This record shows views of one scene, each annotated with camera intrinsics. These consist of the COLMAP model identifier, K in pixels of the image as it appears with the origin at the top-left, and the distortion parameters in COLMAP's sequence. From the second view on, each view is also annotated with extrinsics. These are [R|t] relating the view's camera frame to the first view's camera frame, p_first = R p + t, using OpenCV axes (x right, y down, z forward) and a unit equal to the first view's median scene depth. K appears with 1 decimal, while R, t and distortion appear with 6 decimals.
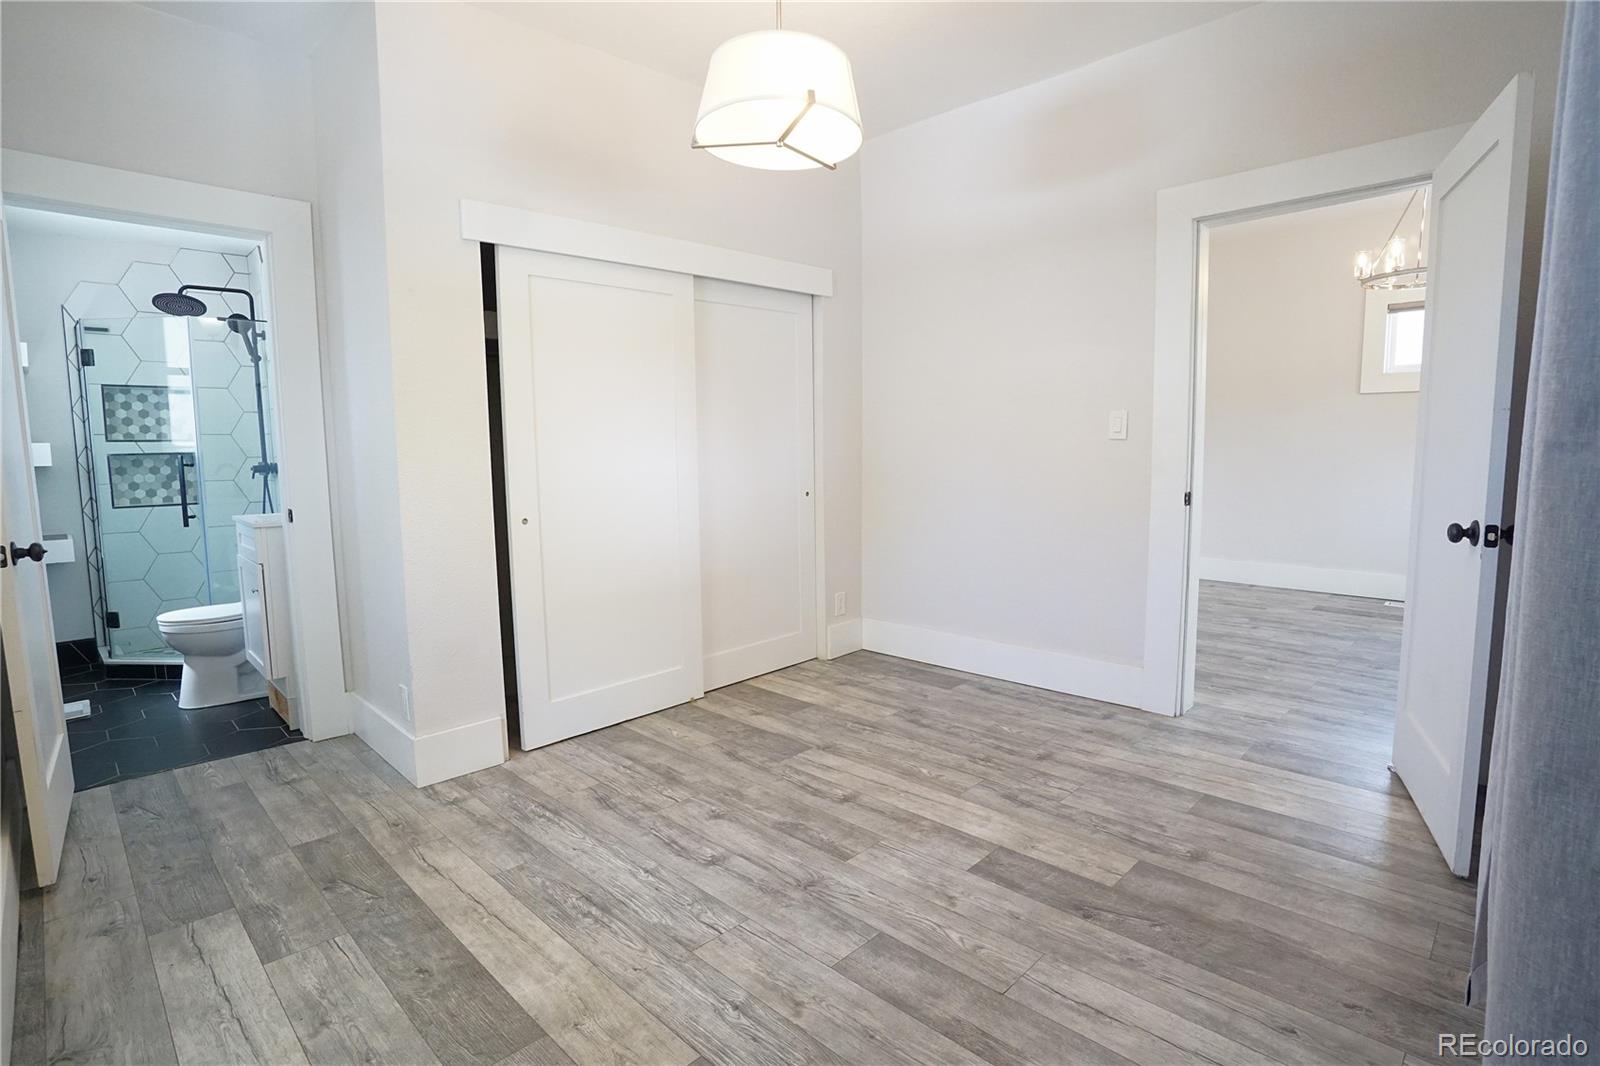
lens RADIAL K [[747.3, 0, 800.0], [0, 747.3, 533.0], [0, 0, 1]] dist [-0.067846, 0.027172]
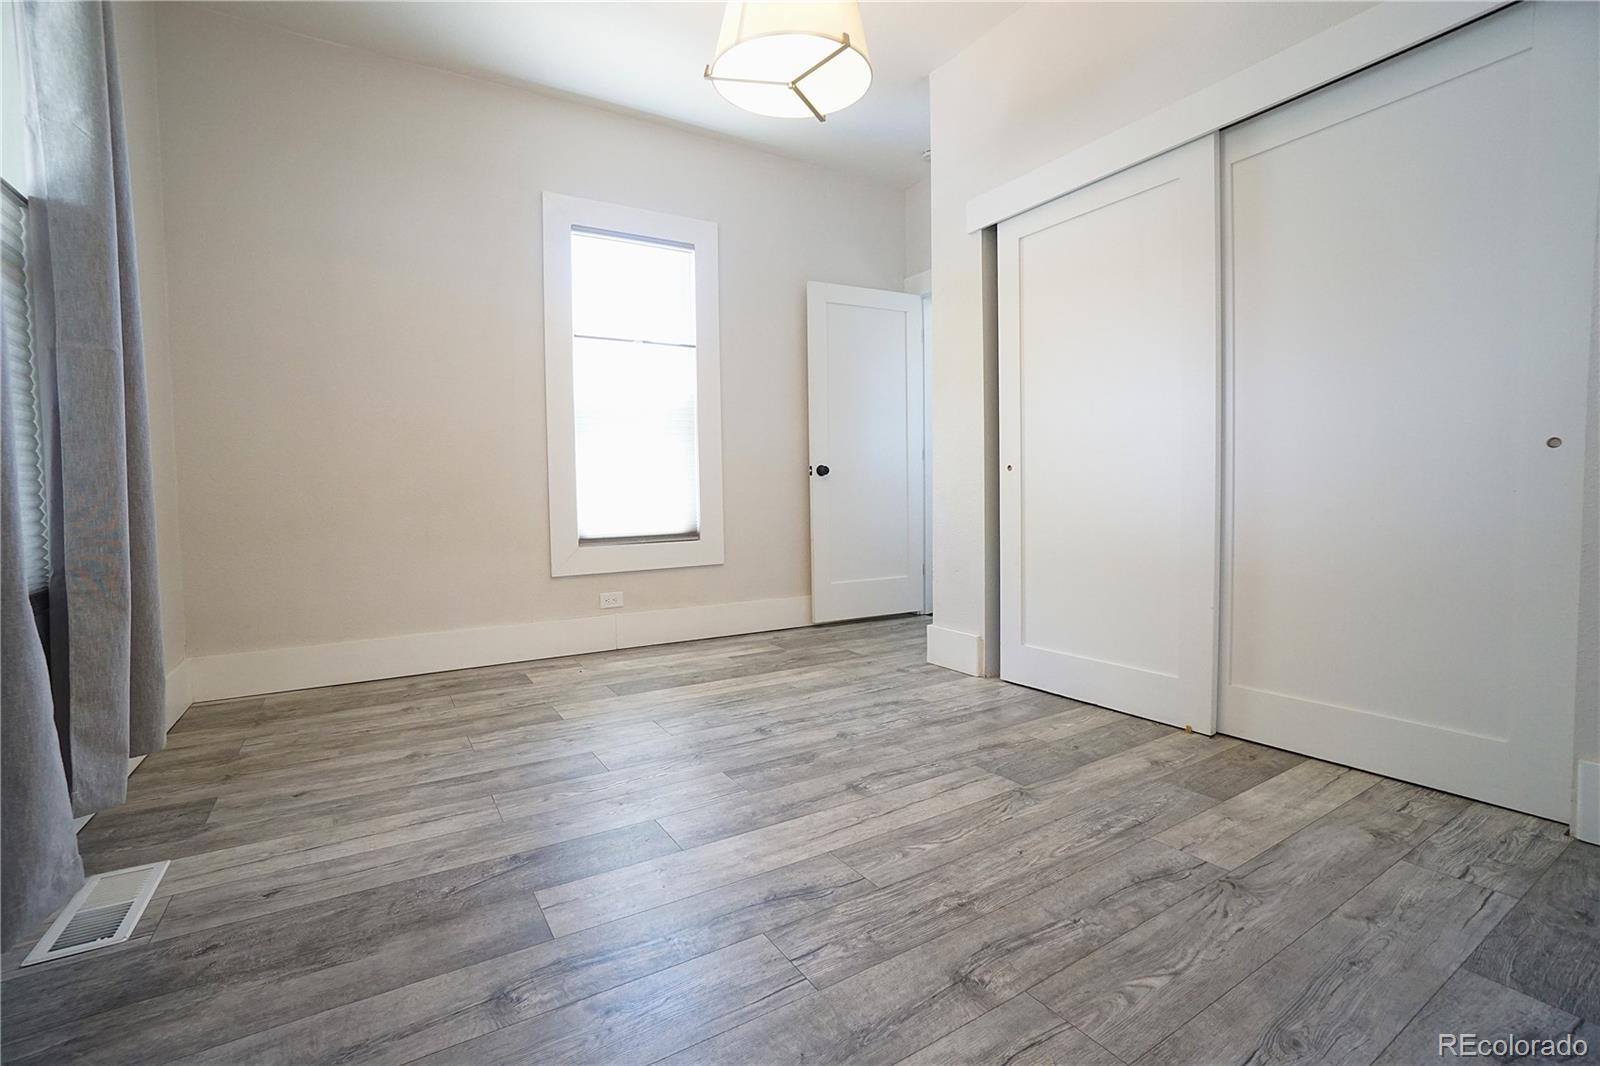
lens RADIAL K [[747.3, 0, 800.0], [0, 747.3, 533.0], [0, 0, 1]] dist [-0.067846, 0.027172]
pose [[-0.233102, 0.073345, -0.969682, 0.782180], [-0.096428, 0.990494, 0.098099, 0.010460], [0.967660, 0.116372, -0.223814, 1.016345]]
